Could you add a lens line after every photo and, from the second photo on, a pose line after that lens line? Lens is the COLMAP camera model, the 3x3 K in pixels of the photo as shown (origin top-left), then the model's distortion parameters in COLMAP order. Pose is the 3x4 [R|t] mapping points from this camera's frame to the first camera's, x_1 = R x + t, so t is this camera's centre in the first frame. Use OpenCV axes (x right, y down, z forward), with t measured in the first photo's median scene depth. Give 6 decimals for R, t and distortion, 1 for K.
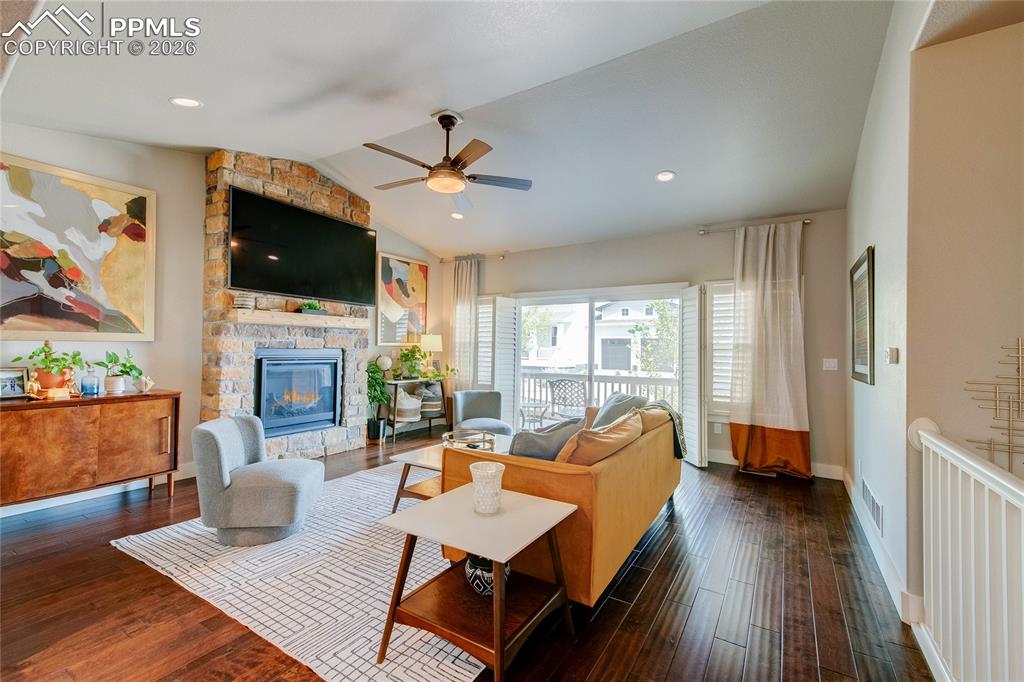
lens RADIAL K [[445.1, 0, 518.0], [0, 445.1, 345.8], [0, 0, 1]] dist [-0.000232, -0.003955]
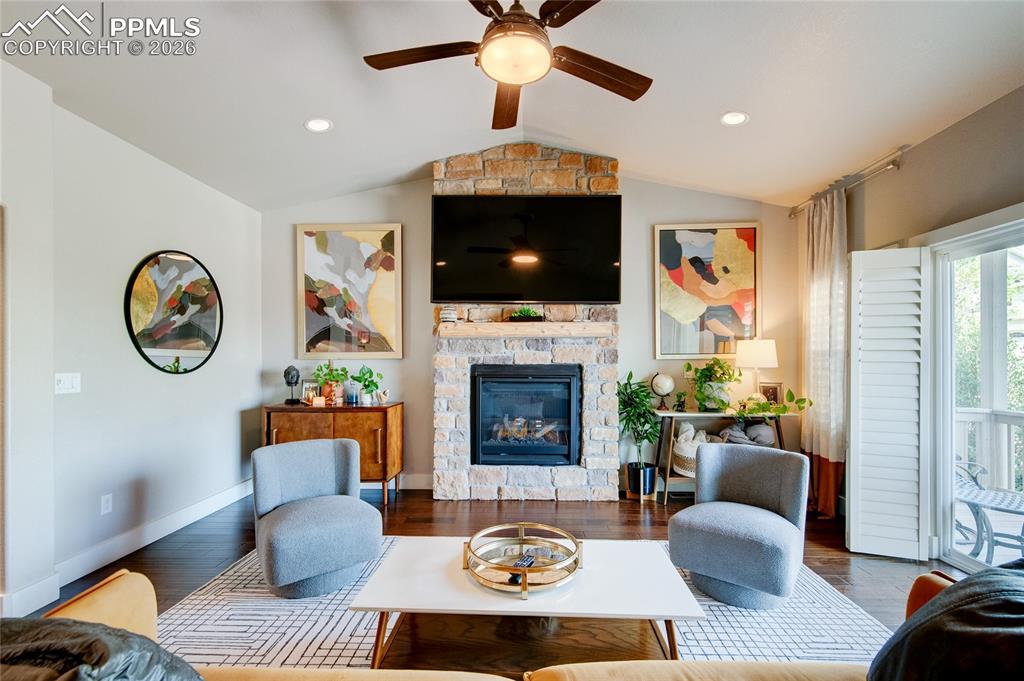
lens RADIAL K [[445.1, 0, 521.5], [0, 445.1, 358.8], [0, 0, 1]] dist [-0.000232, -0.003955]
pose [[0.485348, -0.013595, -0.874215, 0.231541], [0.011888, 0.999889, -0.008949, 0.003054], [0.874240, -0.006049, 0.485456, 0.569481]]
